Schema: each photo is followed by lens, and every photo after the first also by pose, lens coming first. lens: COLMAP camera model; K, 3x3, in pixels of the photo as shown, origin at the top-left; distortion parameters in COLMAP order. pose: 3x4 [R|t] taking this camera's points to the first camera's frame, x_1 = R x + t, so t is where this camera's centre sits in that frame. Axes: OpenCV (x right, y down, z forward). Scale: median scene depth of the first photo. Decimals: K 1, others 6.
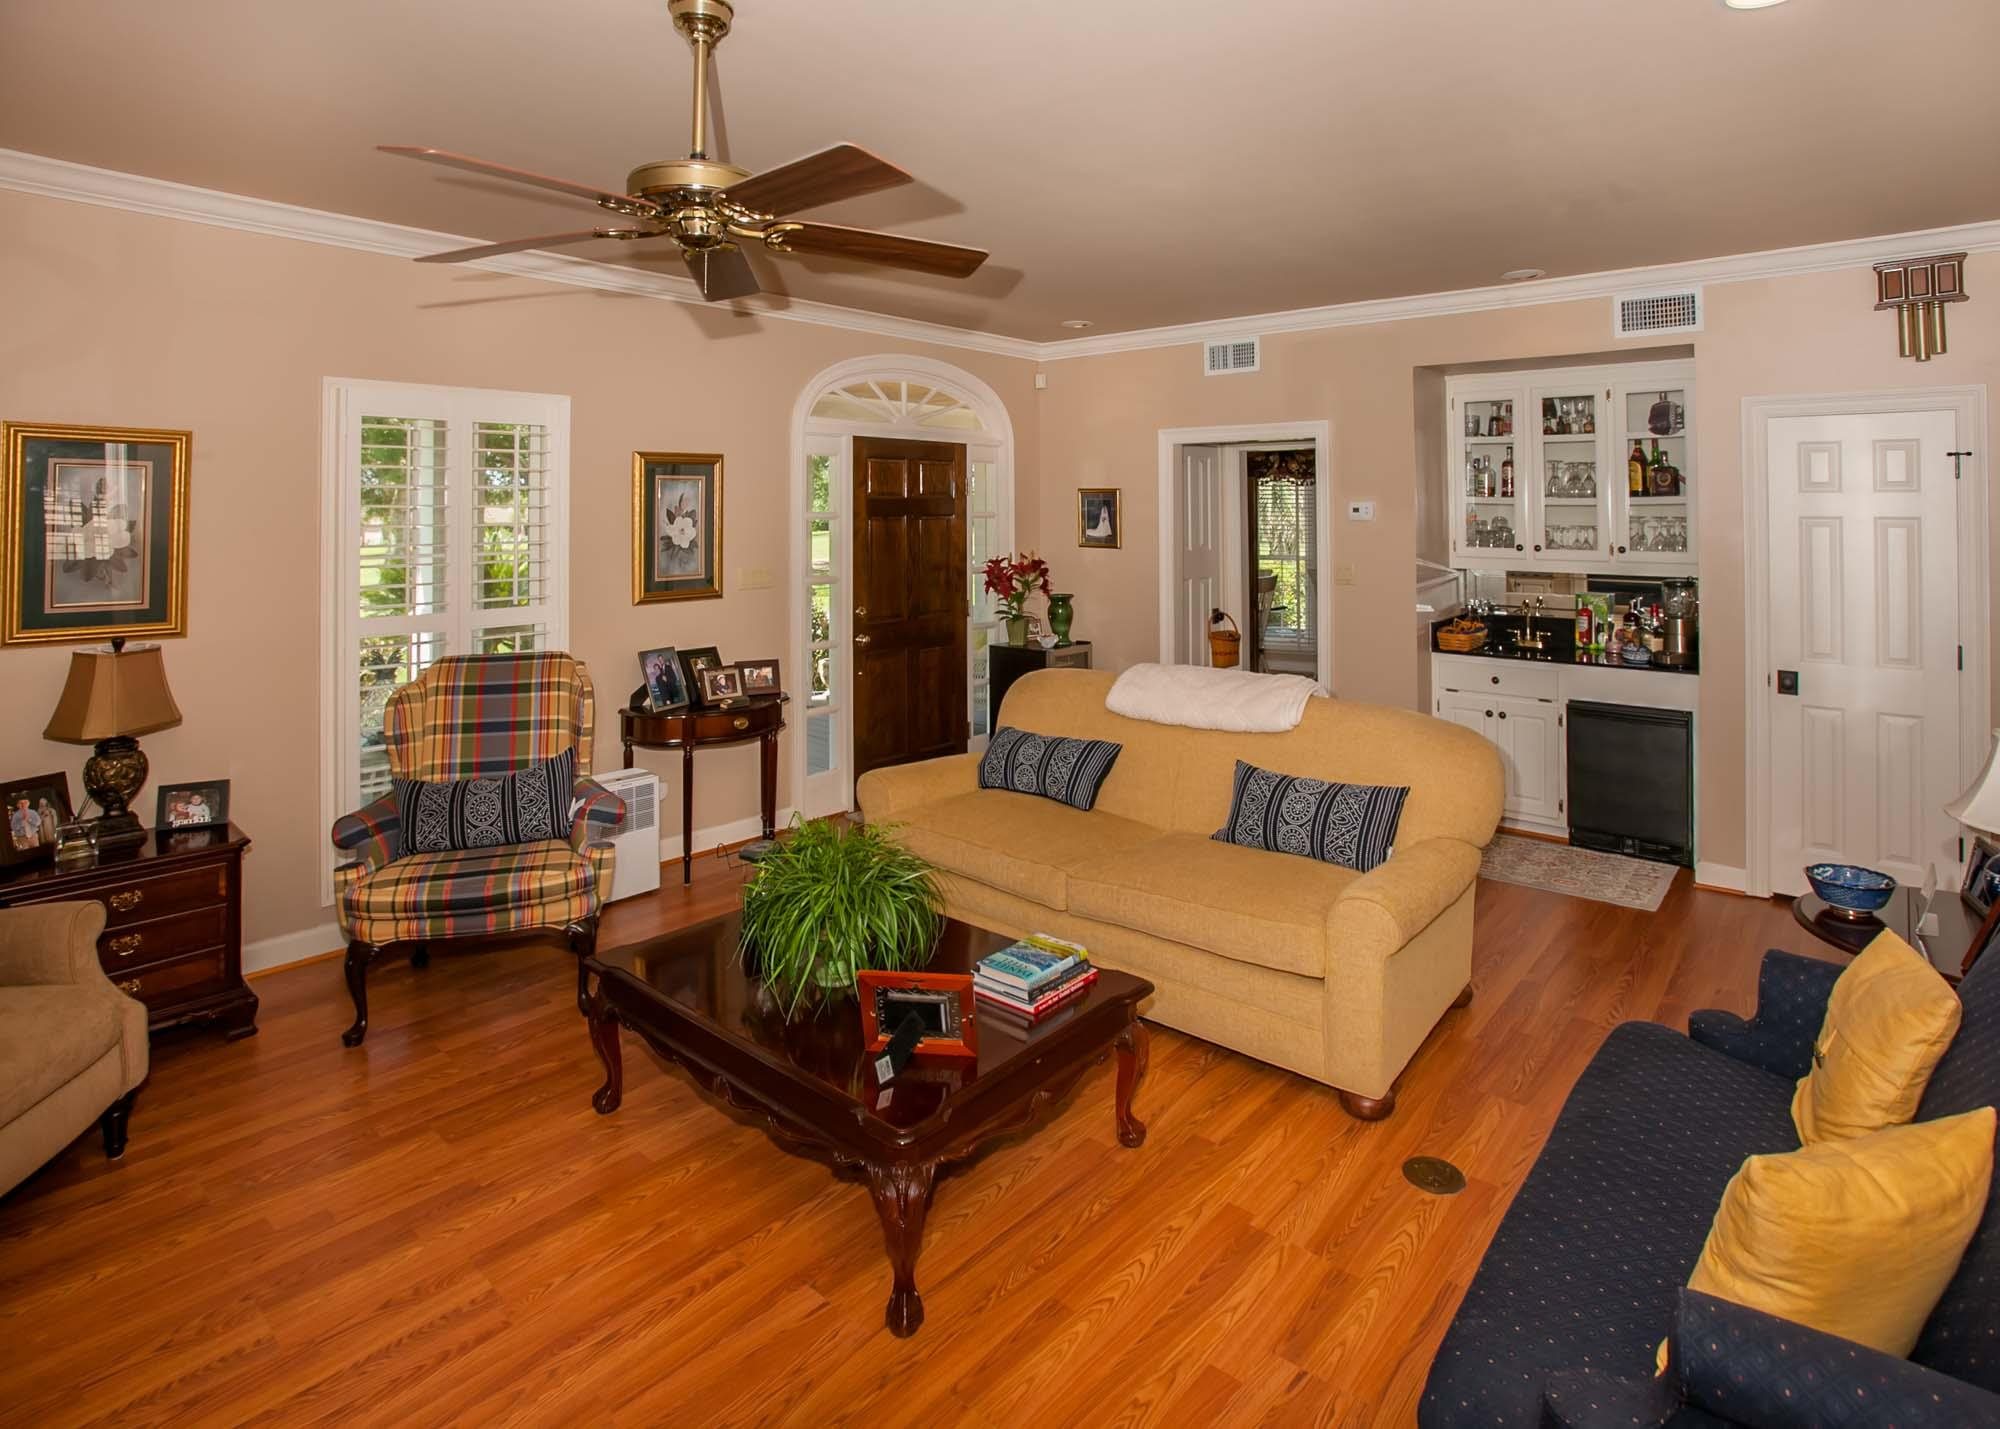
lens RADIAL K [[1017.2, 0, 958.5], [0, 1017.2, 713.0], [0, 0, 1]] dist [0.002848, 0.000712]
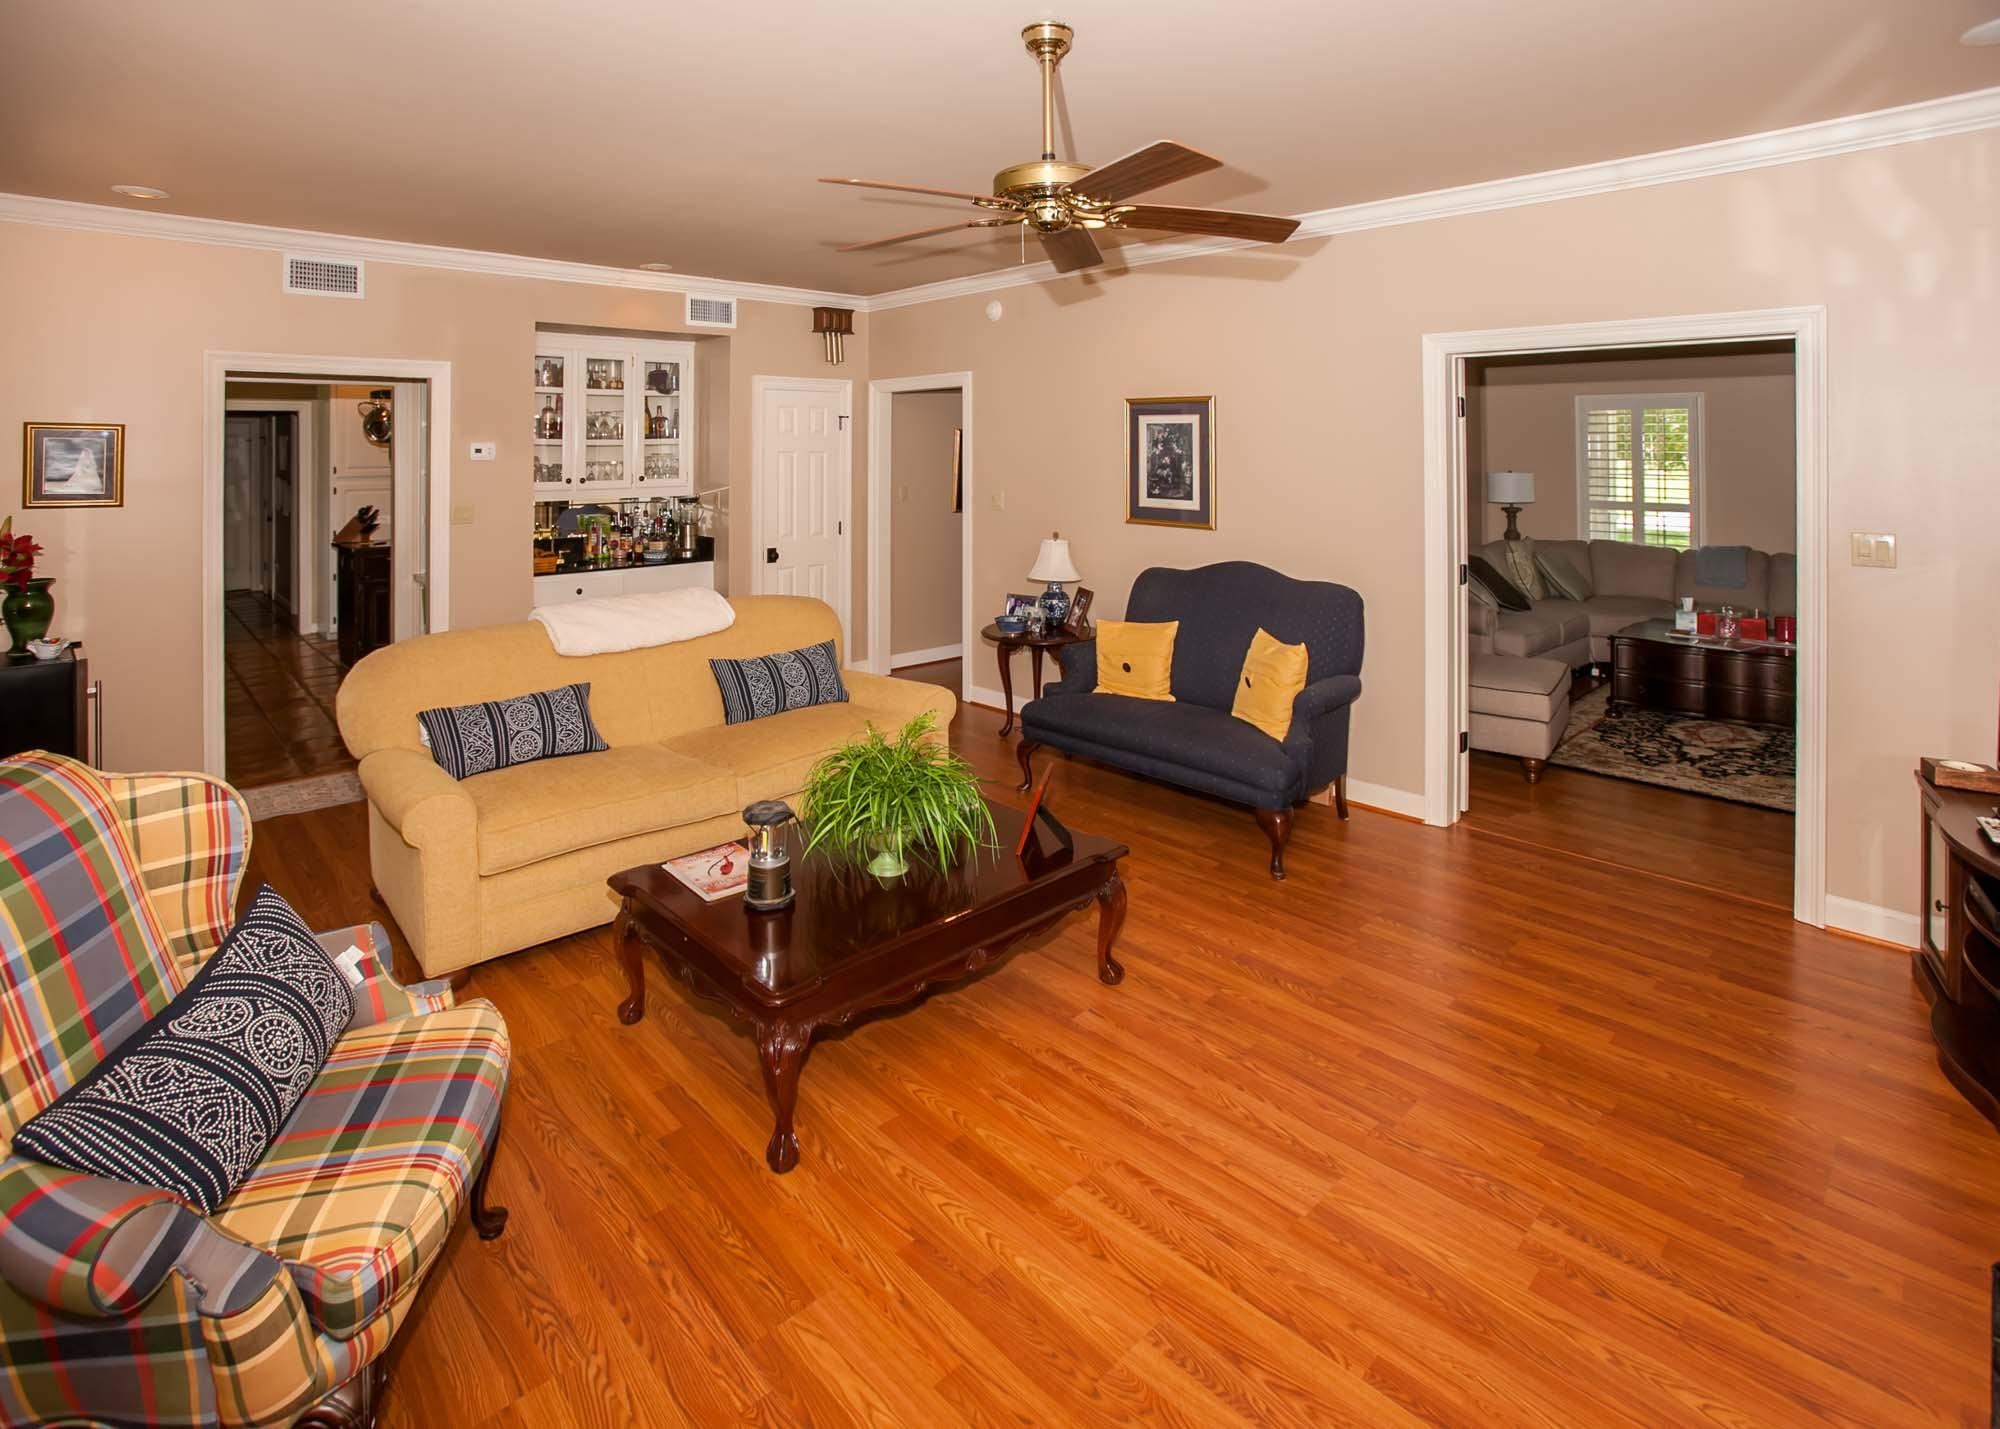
lens RADIAL K [[1017.2, 0, 958.5], [0, 1017.2, 713.0], [0, 0, 1]] dist [0.002848, 0.000712]
pose [[0.091094, -0.252467, 0.963308, -0.794466], [0.216091, 0.949293, 0.228359, -0.092564], [-0.972114, 0.187361, 0.141030, 0.517422]]
